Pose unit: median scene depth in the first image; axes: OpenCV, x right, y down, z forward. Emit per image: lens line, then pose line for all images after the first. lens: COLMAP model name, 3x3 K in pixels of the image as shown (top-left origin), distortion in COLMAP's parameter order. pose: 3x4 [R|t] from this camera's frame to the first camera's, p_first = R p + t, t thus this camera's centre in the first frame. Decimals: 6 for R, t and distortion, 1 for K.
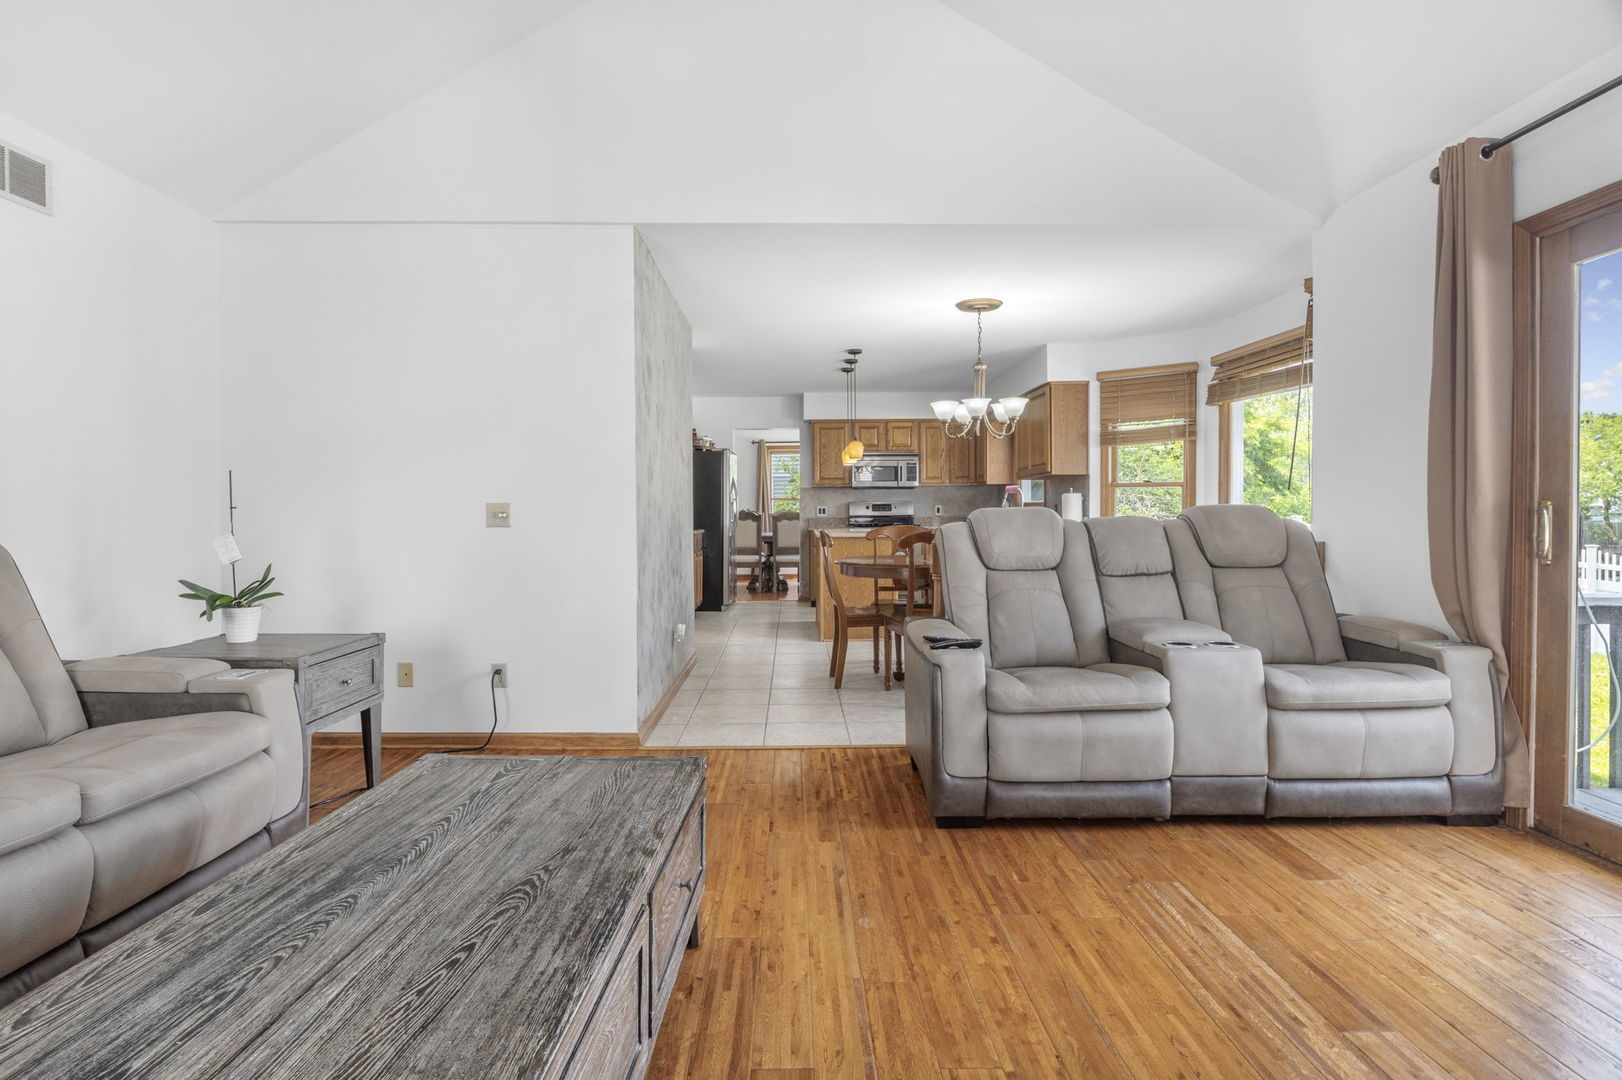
lens RADIAL K [[798.3, 0, 805.9], [0, 798.3, 527.6], [0, 0, 1]] dist [-0.001163, 0.000175]
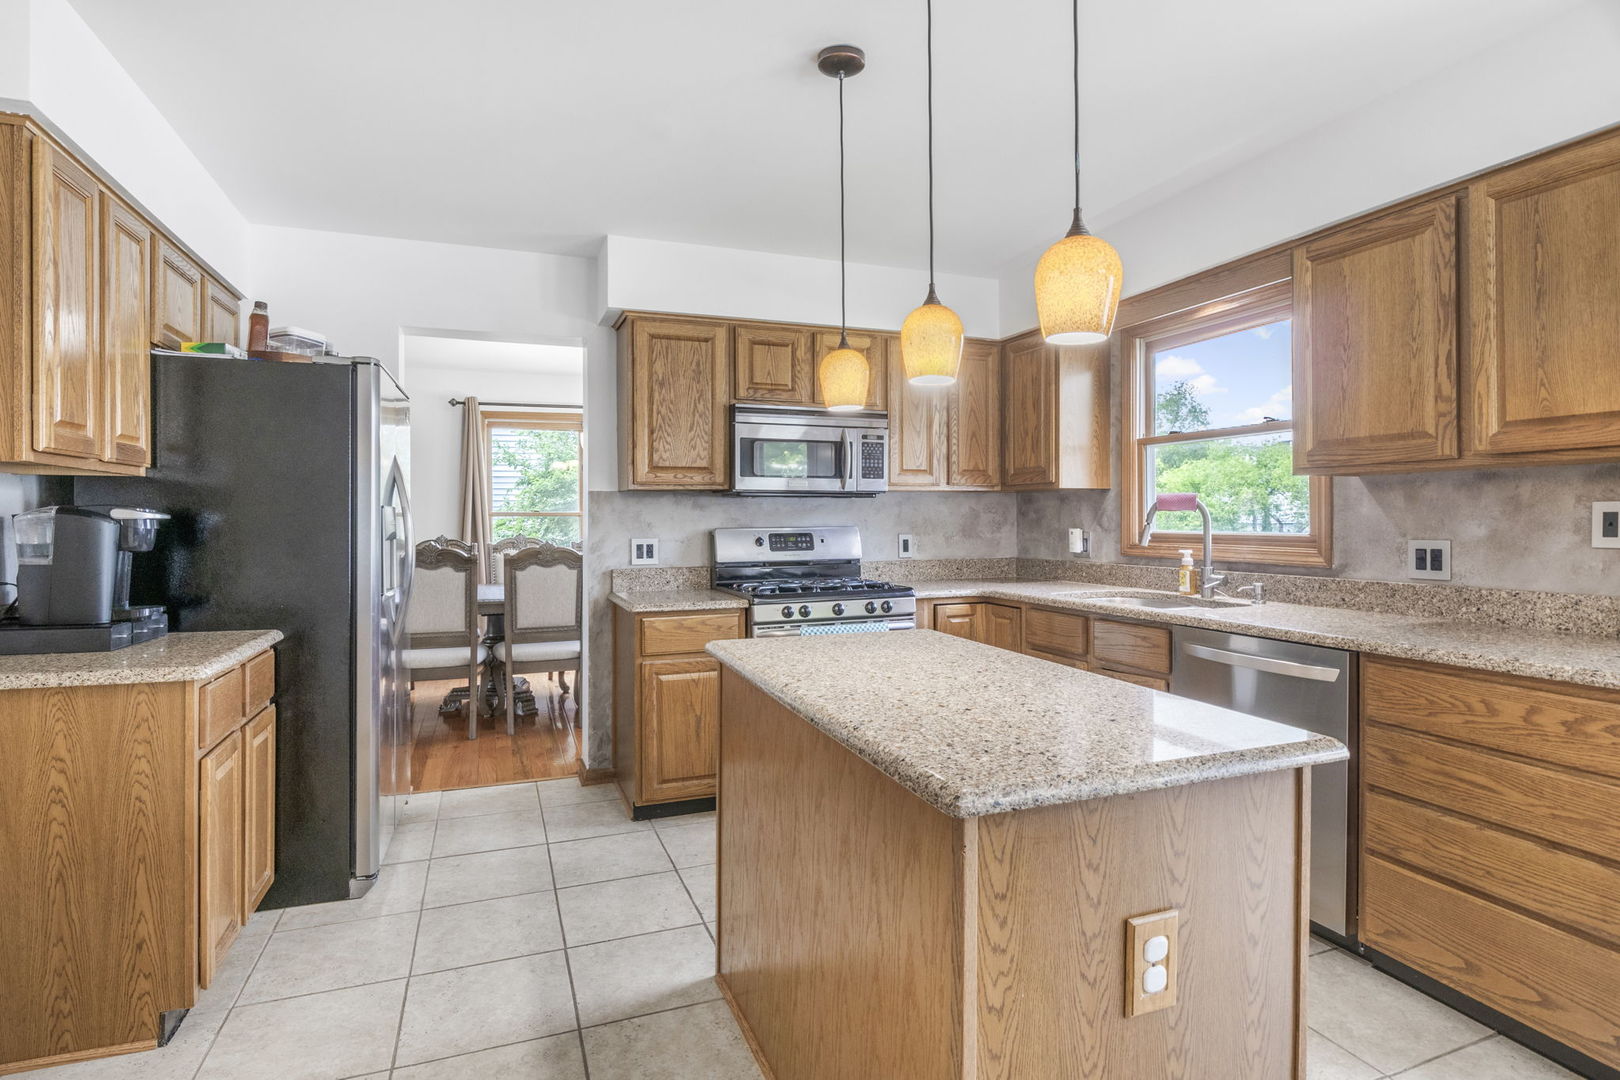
lens RADIAL K [[817.9, 0, 806.6], [0, 817.9, 520.4], [0, 0, 1]] dist [-0.000984, -0.000796]
pose [[0.941657, -0.001710, 0.336570, -0.041268], [0.005277, 0.999939, -0.009683, -0.031803], [-0.336533, 0.010894, 0.941609, 0.594684]]
